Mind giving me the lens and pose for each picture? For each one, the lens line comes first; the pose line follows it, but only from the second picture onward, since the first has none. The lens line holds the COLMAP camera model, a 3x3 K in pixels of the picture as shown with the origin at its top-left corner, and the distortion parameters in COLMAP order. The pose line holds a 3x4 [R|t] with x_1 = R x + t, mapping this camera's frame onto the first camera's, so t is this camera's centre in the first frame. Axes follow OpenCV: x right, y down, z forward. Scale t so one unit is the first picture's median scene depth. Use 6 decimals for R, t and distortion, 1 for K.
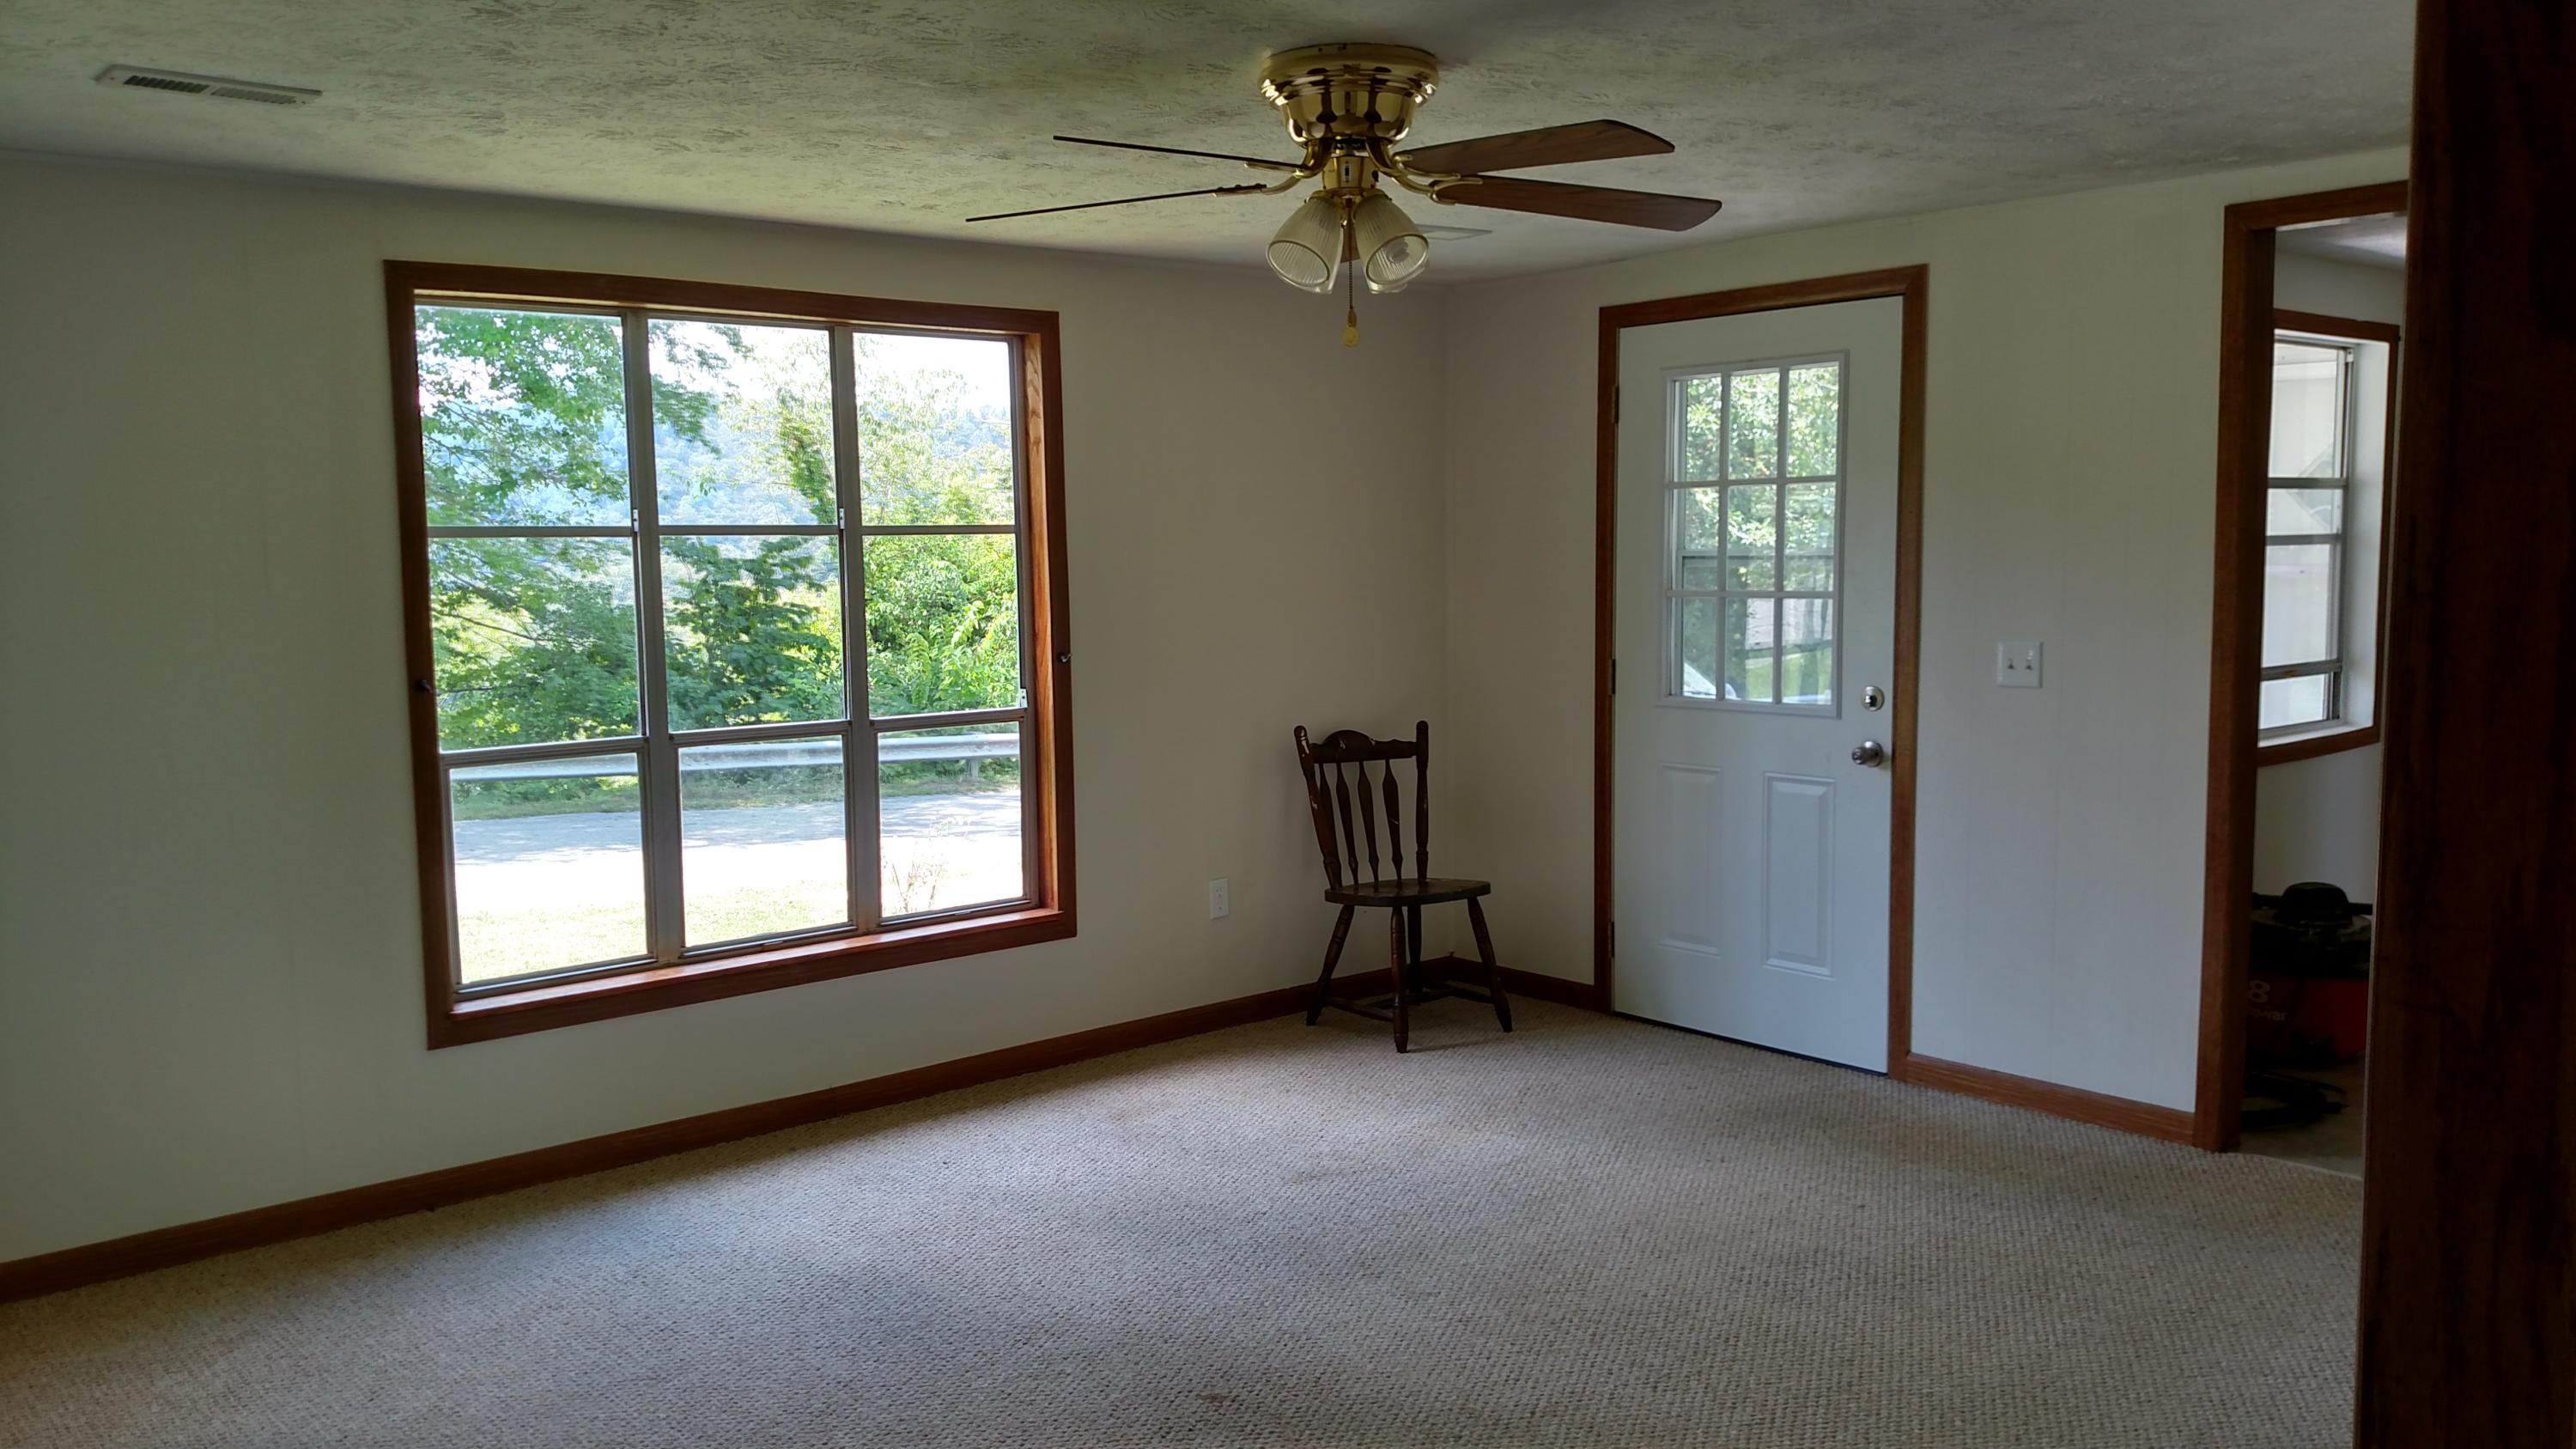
lens RADIAL K [[1997.0, 0, 1242.7], [0, 1997.0, 729.9], [0, 0, 1]] dist [0.206002, -0.412273]
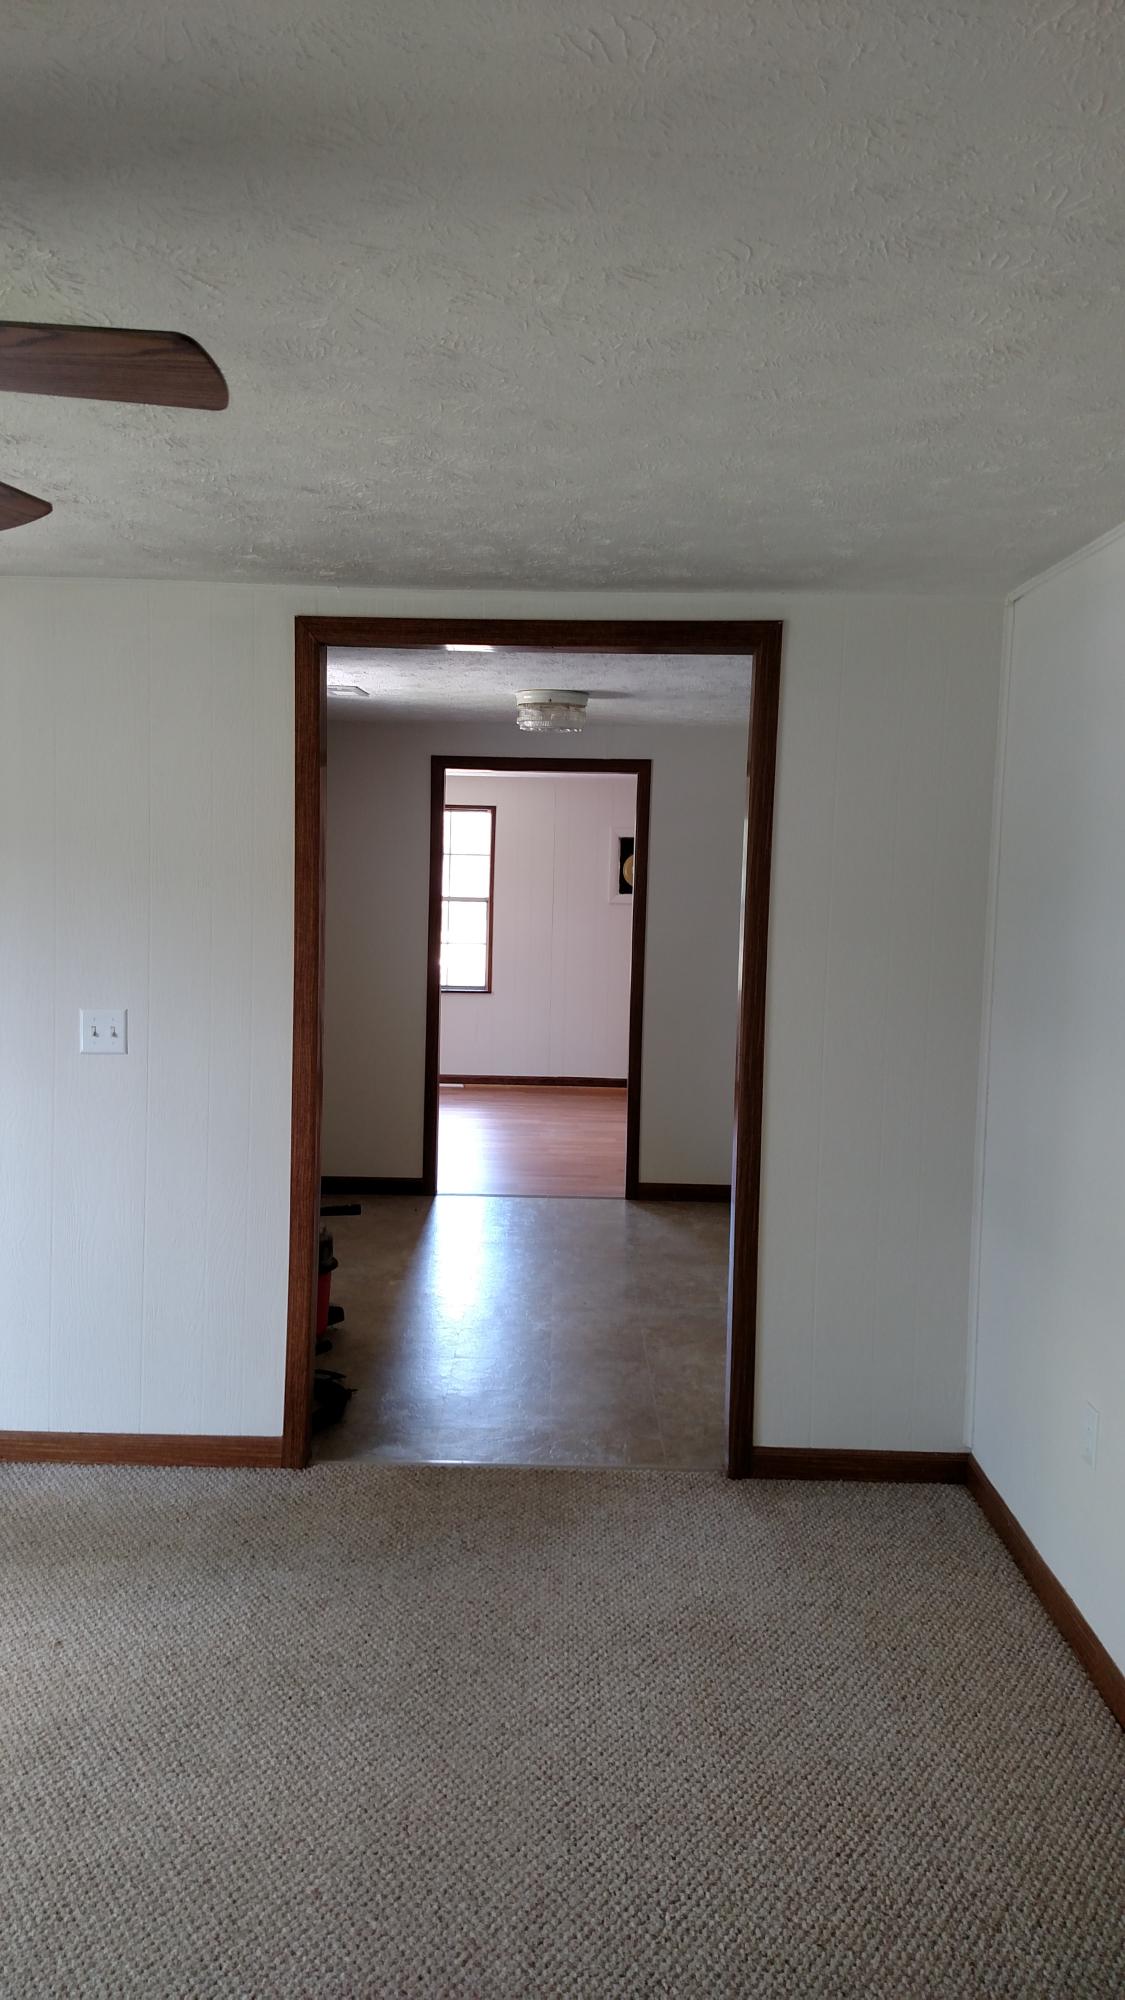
lens RADIAL K [[1550.2, 0, 562.5], [0, 1550.2, 1000.0], [0, 0, 1]] dist [0.206002, -0.412273]
pose [[0.641662, -0.024236, 0.766604, -0.082965], [0.036267, 0.999341, 0.001237, -0.043219], [-0.766130, 0.027009, 0.642118, 0.333777]]
